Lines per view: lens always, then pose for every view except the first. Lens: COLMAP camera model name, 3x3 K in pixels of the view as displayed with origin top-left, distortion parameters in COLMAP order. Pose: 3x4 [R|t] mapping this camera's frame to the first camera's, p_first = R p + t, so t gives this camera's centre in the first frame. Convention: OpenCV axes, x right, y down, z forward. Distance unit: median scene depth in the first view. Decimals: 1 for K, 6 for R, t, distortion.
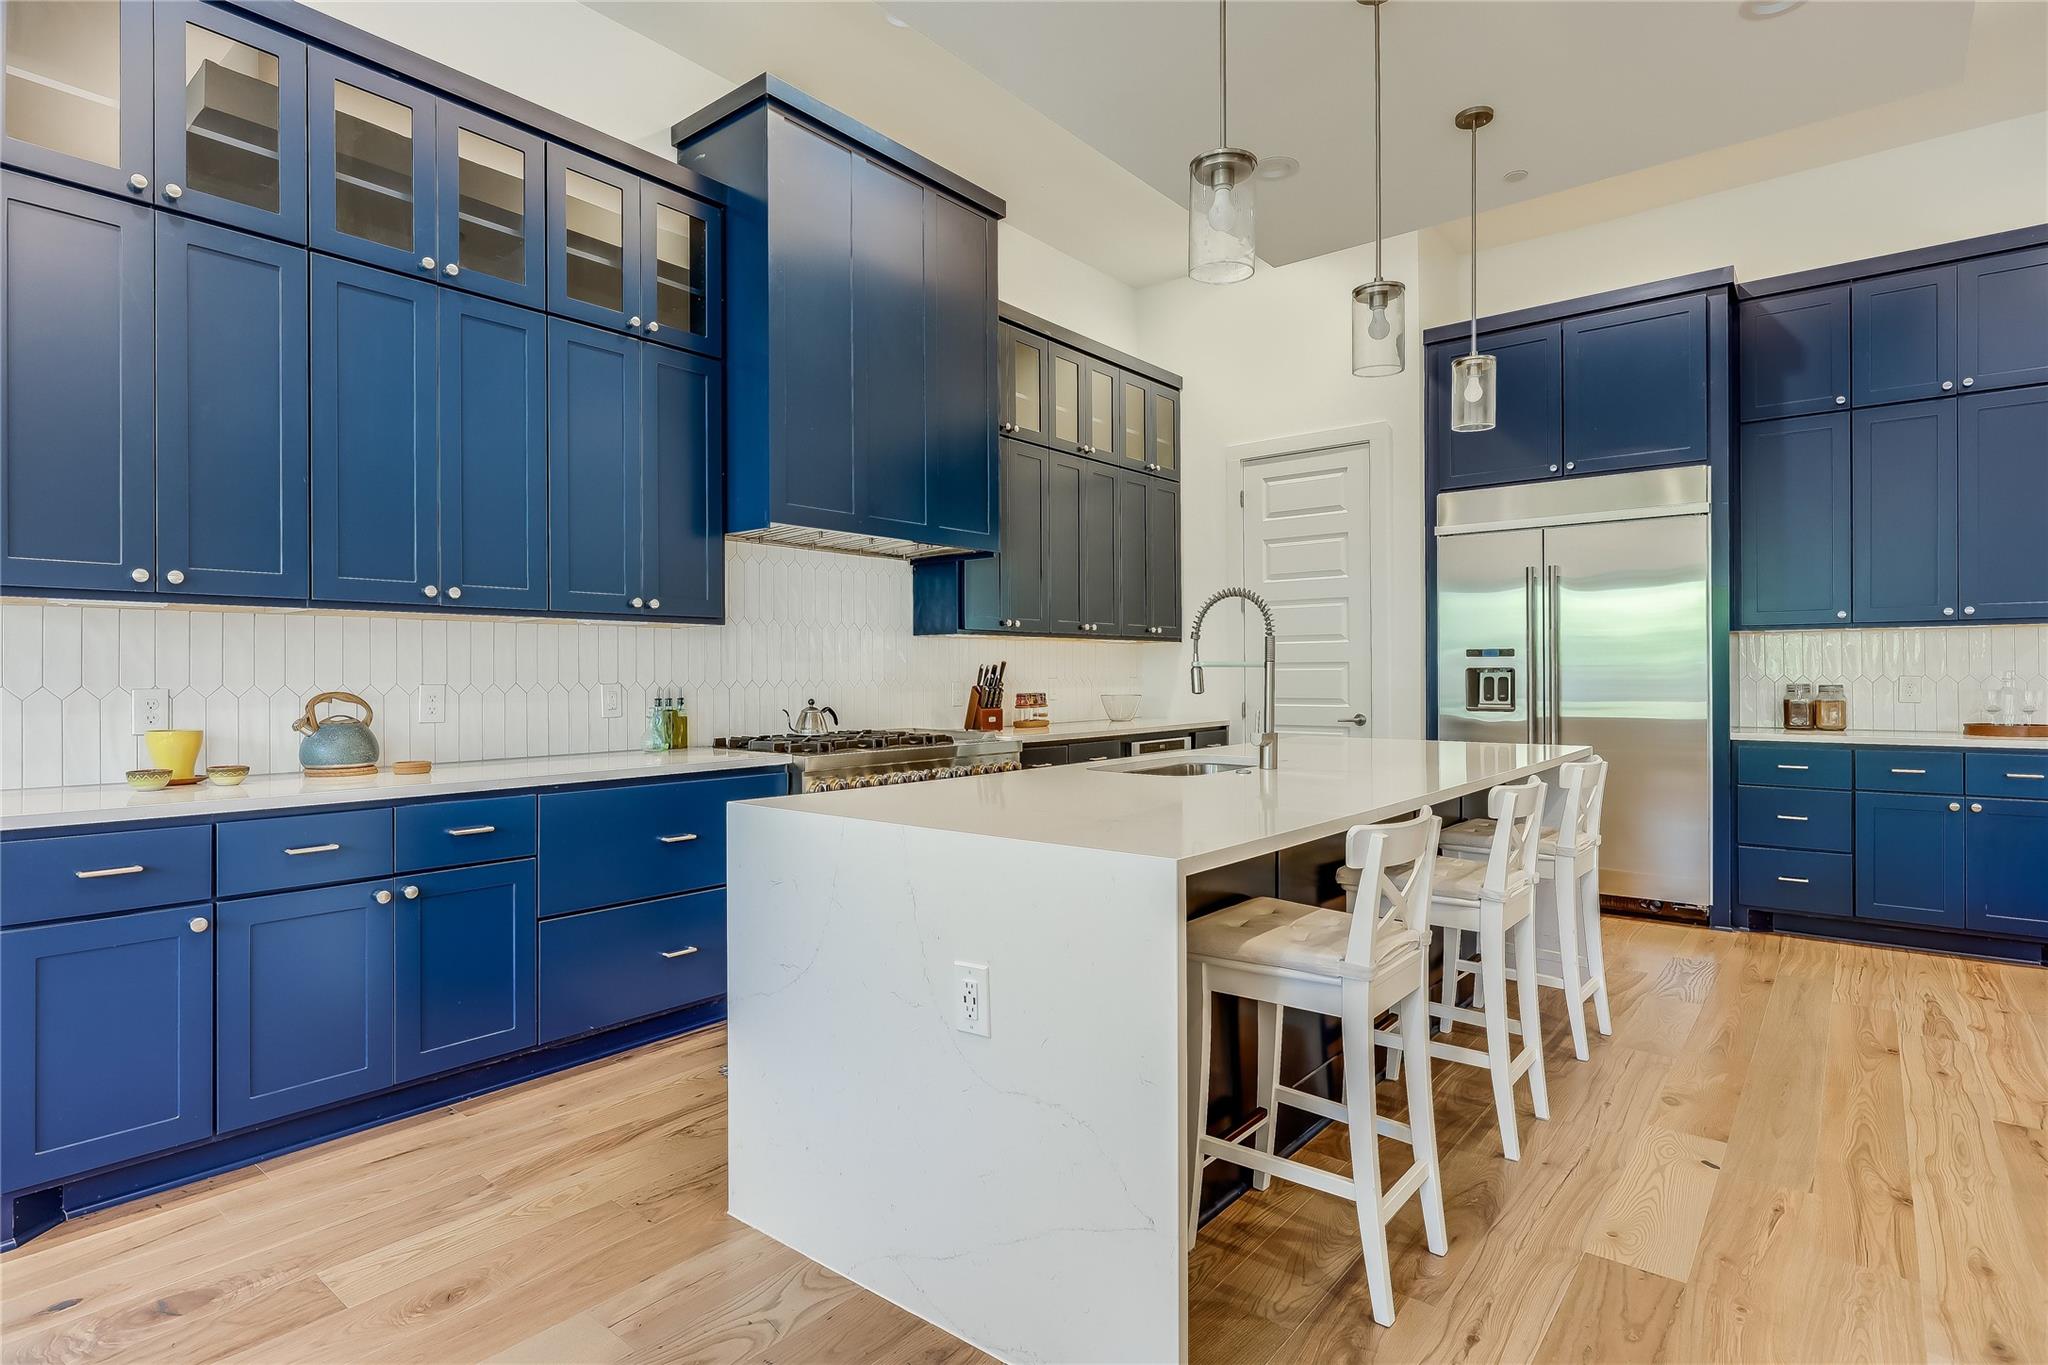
lens RADIAL K [[1027.1, 0, 1031.8], [0, 1027.1, 677.7], [0, 0, 1]] dist [-0.001146, 0.000186]
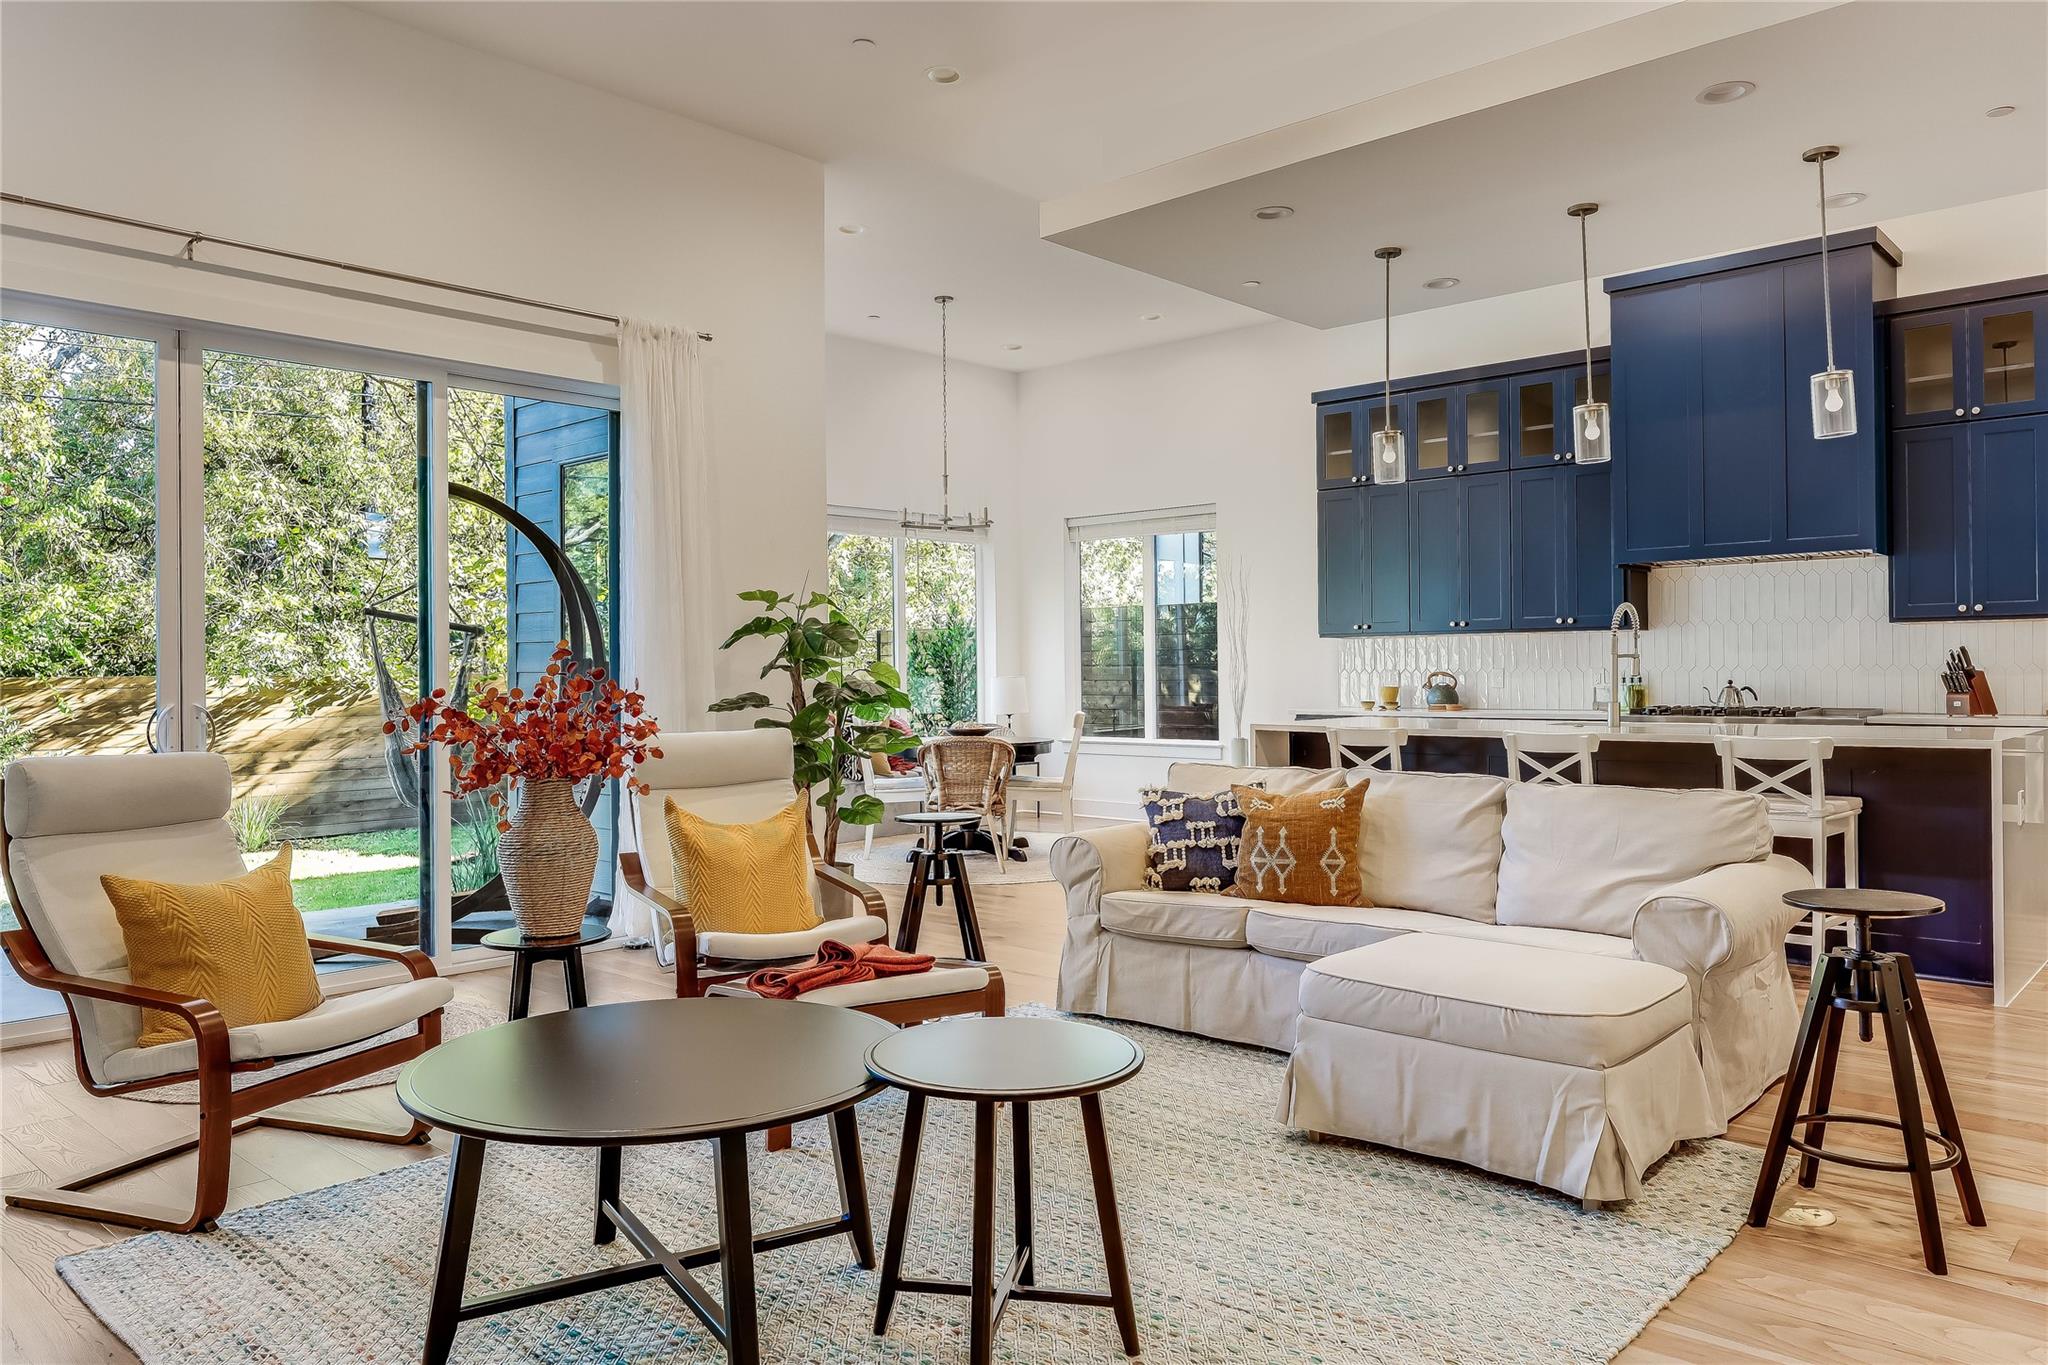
lens RADIAL K [[1418.1, 0, 1019.7], [0, 1418.1, 660.8], [0, 0, 1]] dist [0.003927, -0.000030]
pose [[-0.078045, -0.009207, -0.996907, 1.453228], [0.002597, 0.999952, -0.009439, 0.009501], [0.996946, -0.003325, -0.078017, 0.193361]]
